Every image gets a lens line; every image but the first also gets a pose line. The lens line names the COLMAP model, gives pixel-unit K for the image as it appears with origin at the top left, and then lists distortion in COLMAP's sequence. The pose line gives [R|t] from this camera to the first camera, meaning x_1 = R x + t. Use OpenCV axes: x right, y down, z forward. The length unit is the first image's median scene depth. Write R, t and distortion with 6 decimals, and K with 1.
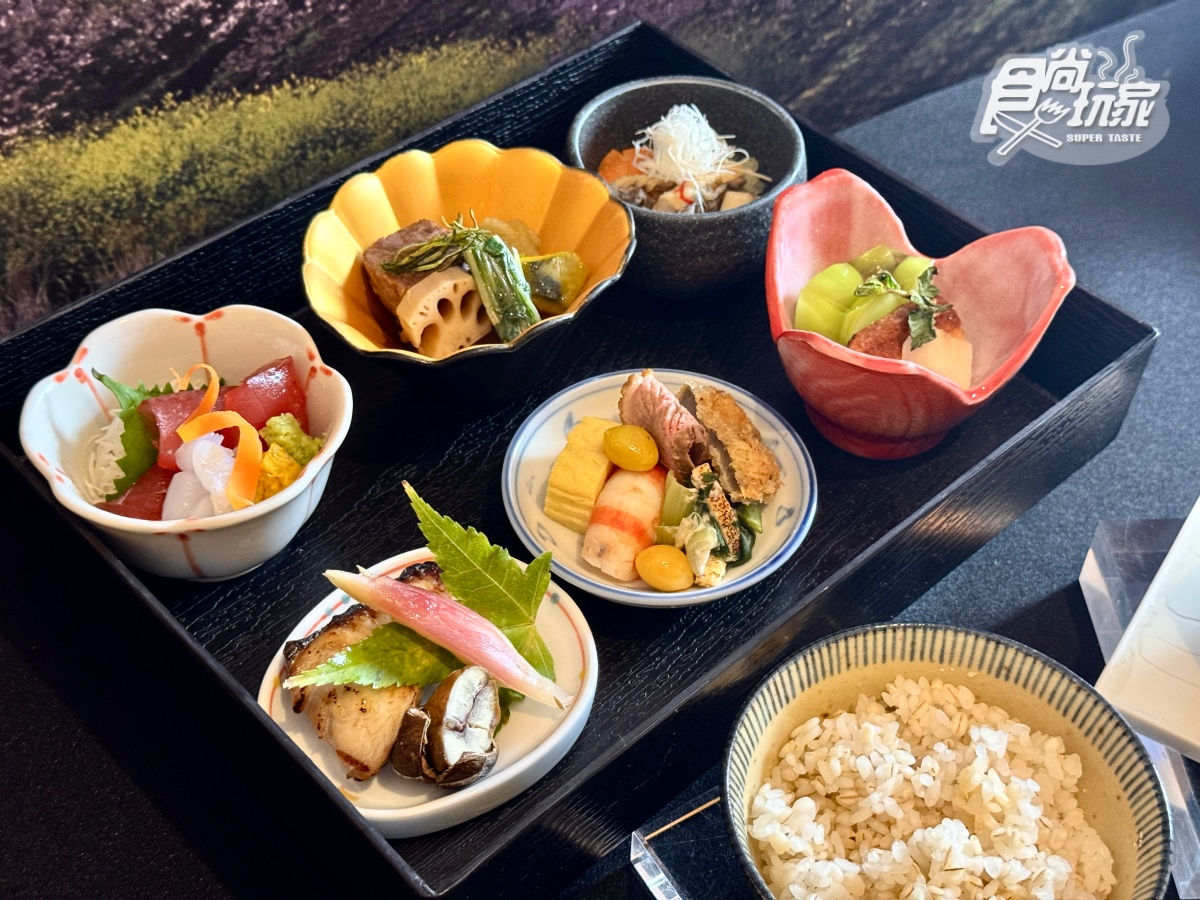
lens RADIAL K [[1668.1, 0, 598.1], [0, 1668.1, 446.6], [0, 0, 1]] dist [0.031004, 0.000000]
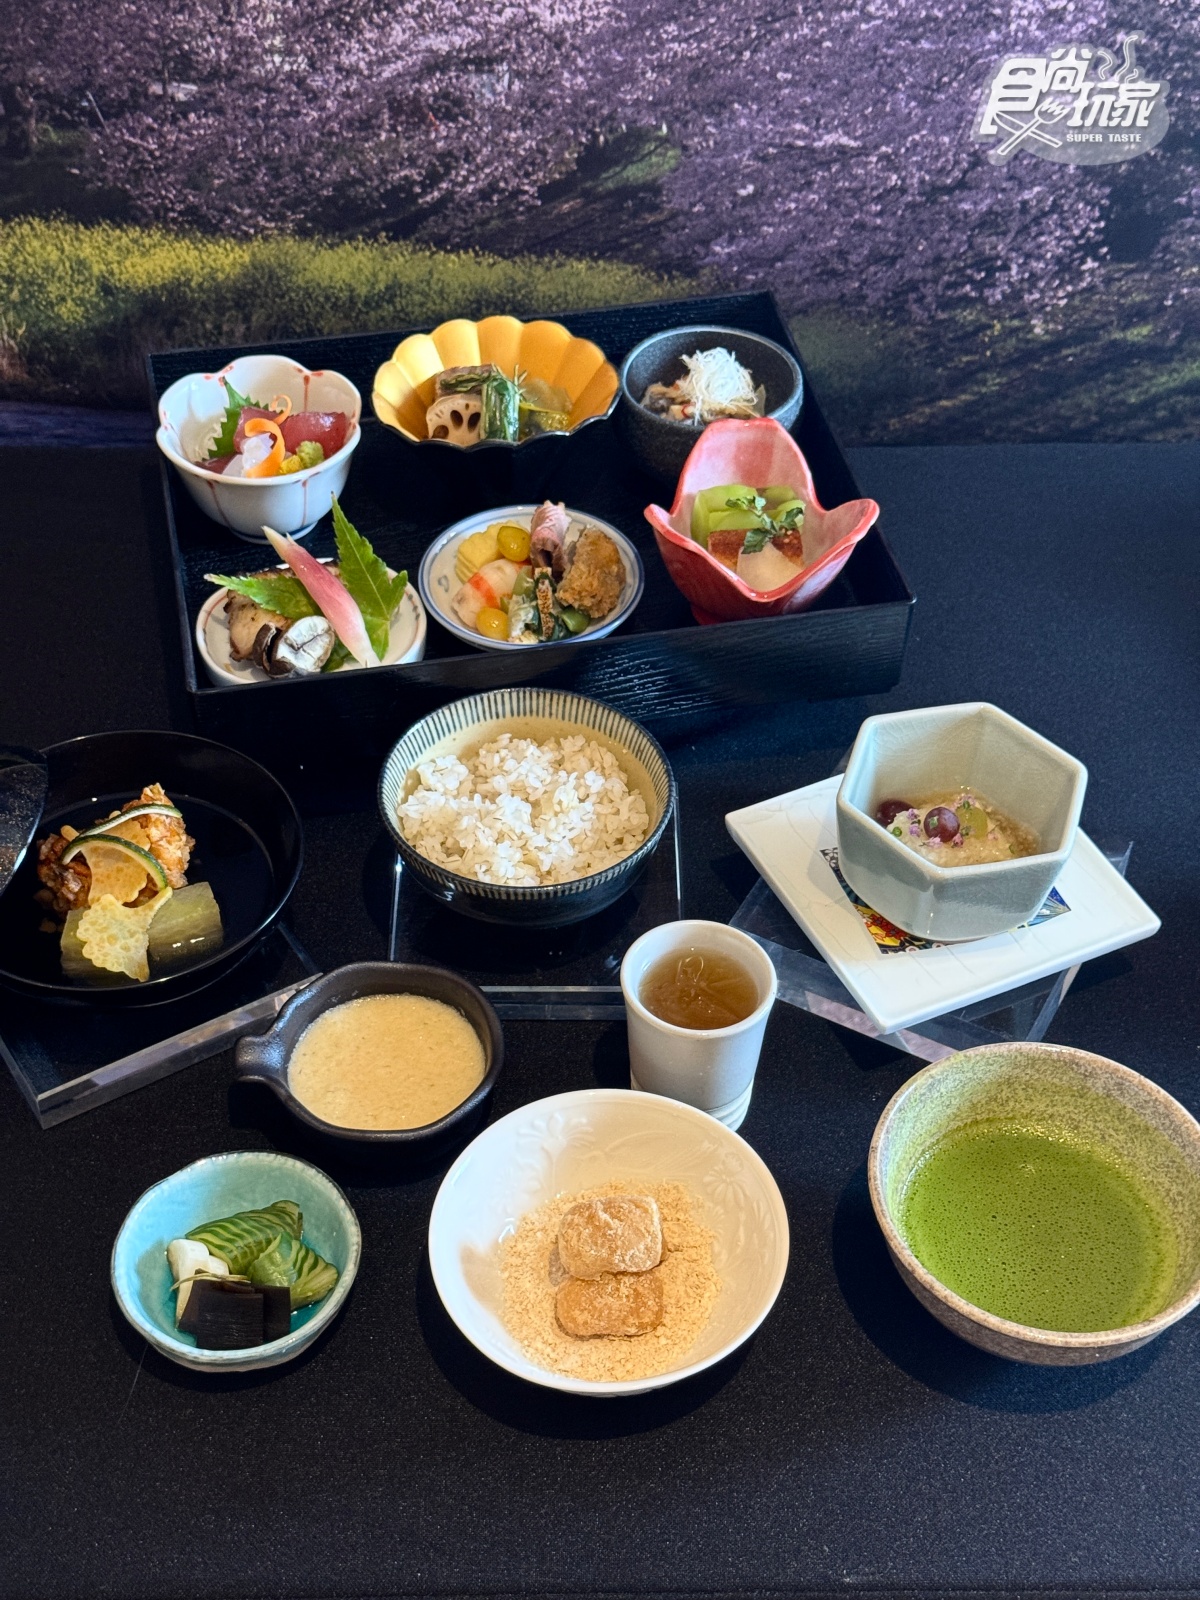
lens RADIAL K [[2224.1, 0, 601.1], [0, 2224.1, 803.8], [0, 0, 1]] dist [0.031004, 0.000000]
pose [[0.853533, 0.357171, -0.379355, 0.768897], [-0.371081, 0.927797, 0.038625, 0.092576], [0.365760, 0.107803, 0.924445, -0.602799]]
